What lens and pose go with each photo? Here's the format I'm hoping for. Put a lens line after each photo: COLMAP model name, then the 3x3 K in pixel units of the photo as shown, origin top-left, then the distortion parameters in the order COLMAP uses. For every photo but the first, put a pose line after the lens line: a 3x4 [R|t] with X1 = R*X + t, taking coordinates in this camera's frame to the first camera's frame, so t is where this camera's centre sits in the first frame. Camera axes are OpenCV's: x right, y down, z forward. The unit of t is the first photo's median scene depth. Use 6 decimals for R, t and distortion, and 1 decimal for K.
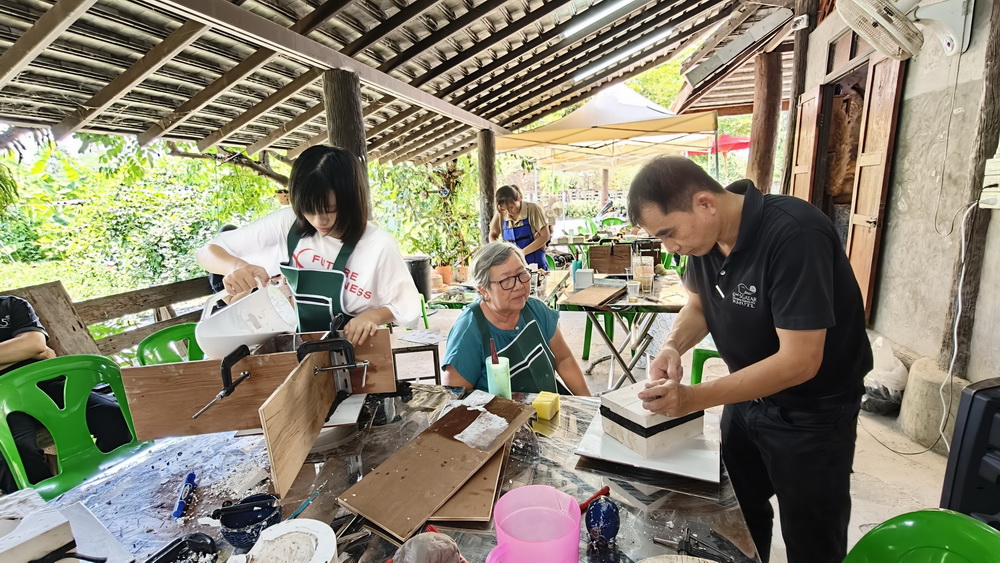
lens RADIAL K [[449.0, 0, 501.0], [0, 449.0, 285.9], [0, 0, 1]] dist [0.004888, -0.002433]
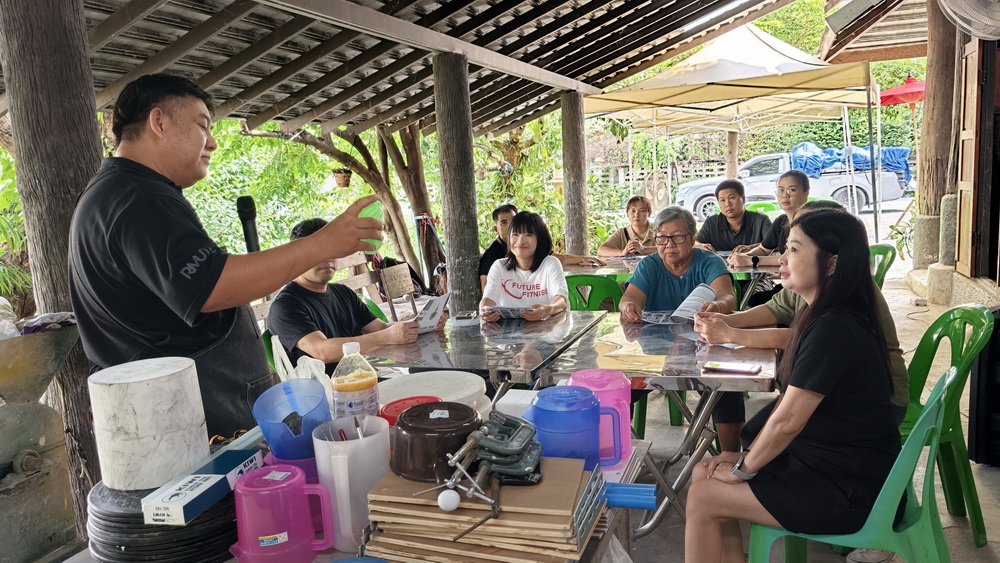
lens RADIAL K [[762.4, 0, 501.2], [0, 762.4, 276.5], [0, 0, 1]] dist [0.009256, 0.000911]
pose [[0.996937, -0.004249, -0.078091, -0.052040], [-0.000739, 0.997966, -0.063739, 0.063888], [0.078203, 0.063601, 0.994907, -0.320398]]
